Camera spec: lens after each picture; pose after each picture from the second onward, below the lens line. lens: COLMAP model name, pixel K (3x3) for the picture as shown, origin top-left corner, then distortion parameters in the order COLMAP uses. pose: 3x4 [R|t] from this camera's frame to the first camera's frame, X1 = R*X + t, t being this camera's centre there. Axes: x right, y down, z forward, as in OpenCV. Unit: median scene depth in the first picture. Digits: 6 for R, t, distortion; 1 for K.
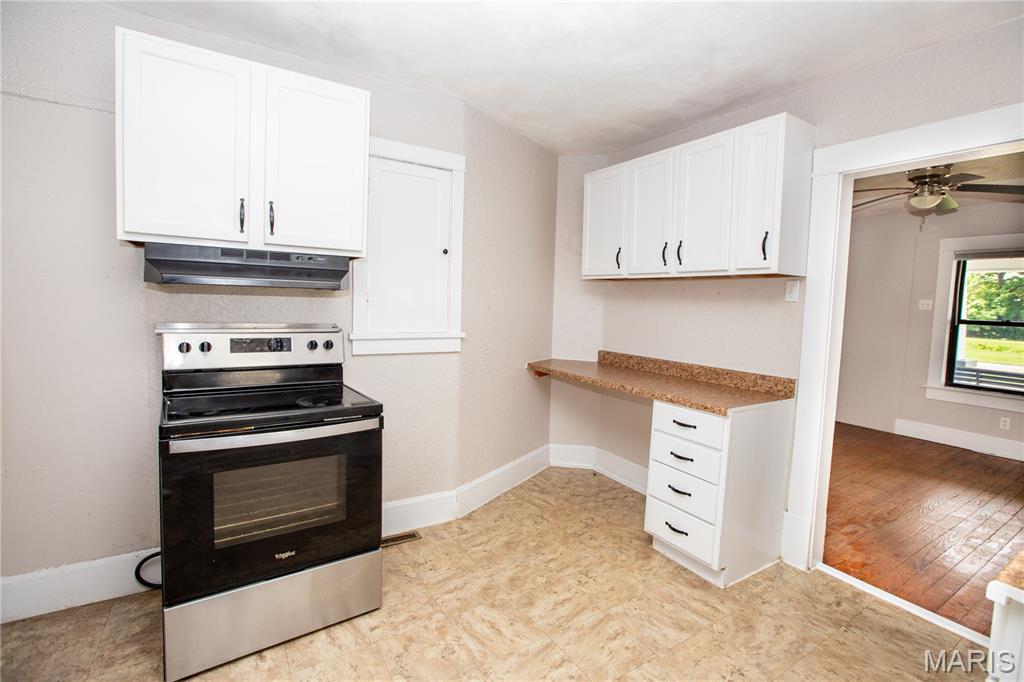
lens RADIAL K [[466.8, 0, 516.8], [0, 466.8, 336.8], [0, 0, 1]] dist [-0.048880, 0.016610]
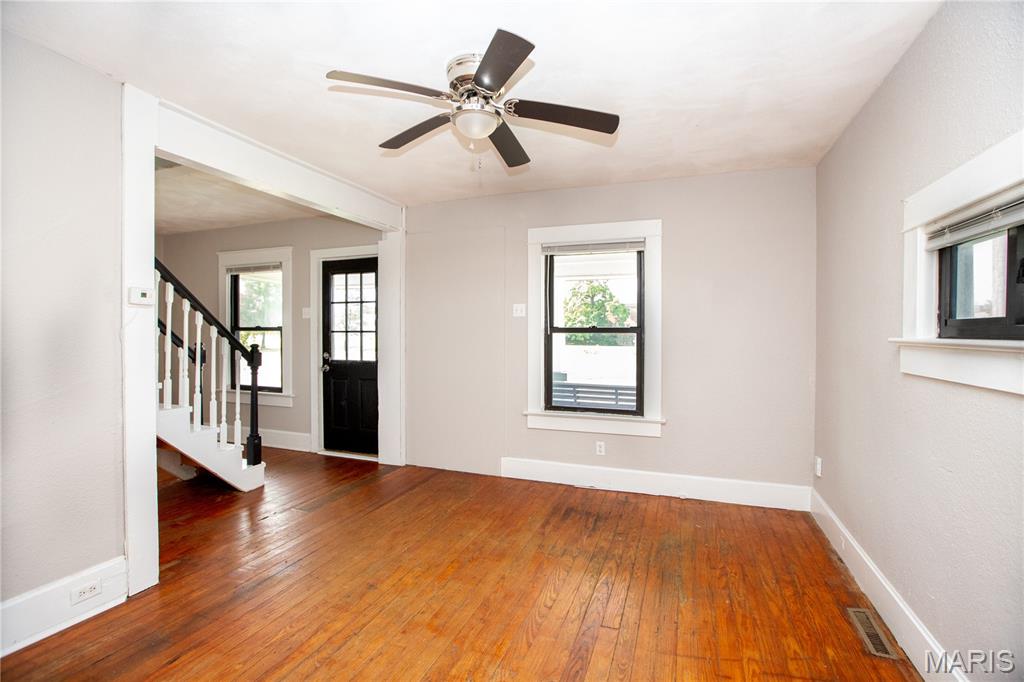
lens RADIAL K [[466.8, 0, 516.8], [0, 466.8, 336.8], [0, 0, 1]] dist [-0.048880, 0.016610]
pose [[0.792748, -0.039688, 0.608256, 0.399030], [0.069914, 0.997213, -0.026054, -0.003296], [-0.605527, 0.063180, 0.793313, 0.356470]]
